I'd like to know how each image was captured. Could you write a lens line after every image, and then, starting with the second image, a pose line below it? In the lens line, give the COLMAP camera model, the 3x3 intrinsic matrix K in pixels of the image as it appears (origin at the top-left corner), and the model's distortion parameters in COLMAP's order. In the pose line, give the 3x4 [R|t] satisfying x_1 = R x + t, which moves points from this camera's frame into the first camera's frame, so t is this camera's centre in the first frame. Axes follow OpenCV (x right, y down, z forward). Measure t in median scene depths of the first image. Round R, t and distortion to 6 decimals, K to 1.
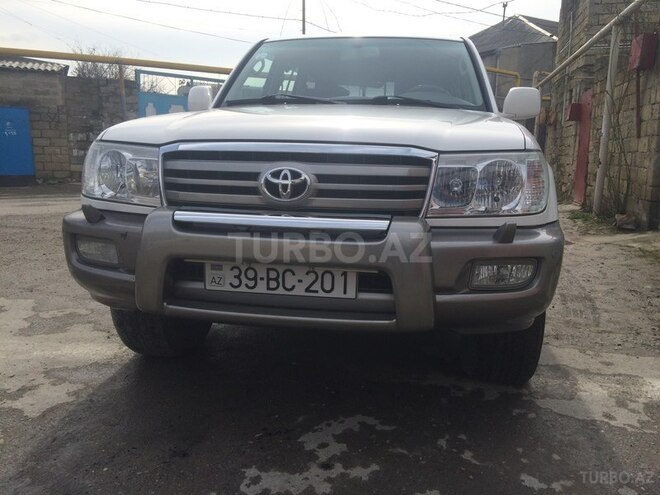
lens RADIAL K [[567.0, 0, 330.9], [0, 567.0, 246.9], [0, 0, 1]] dist [0.036860, -0.051221]
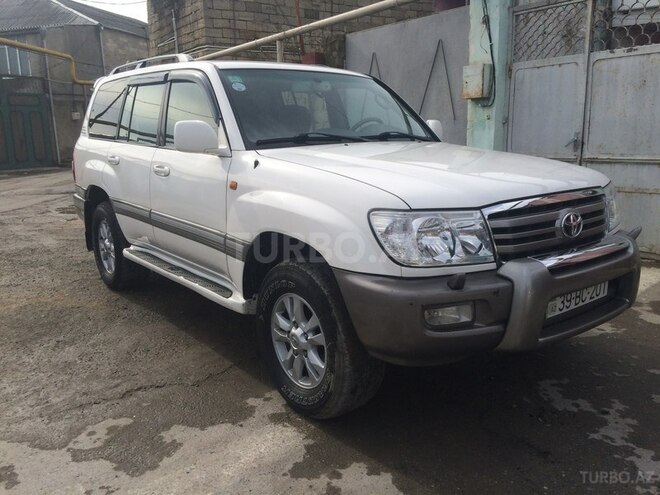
lens RADIAL K [[567.0, 0, 336.4], [0, 567.0, 247.2], [0, 0, 1]] dist [0.036860, -0.051221]
pose [[0.662896, -0.184624, 0.725591, -1.433014], [0.154953, 0.981968, 0.108294, -0.292174], [-0.732501, 0.040645, 0.679551, 0.489870]]
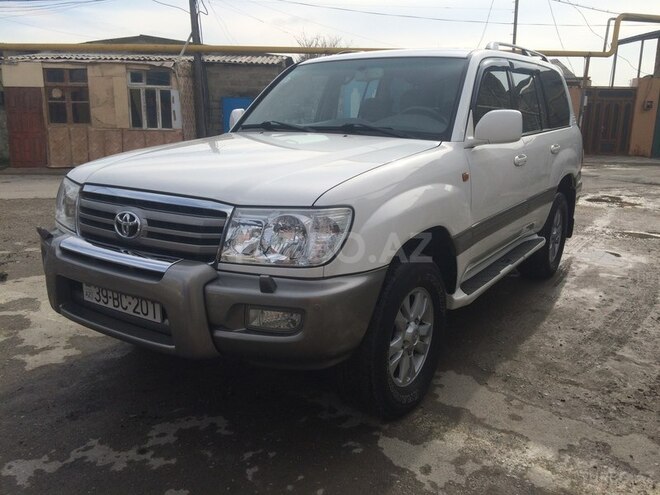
lens RADIAL K [[567.0, 0, 332.9], [0, 567.0, 250.4], [0, 0, 1]] dist [0.036860, -0.051221]
pose [[0.907255, 0.088290, -0.411211, 0.846578], [-0.065940, 0.995486, 0.068255, -0.169164], [0.415381, -0.034809, 0.908981, 0.044332]]
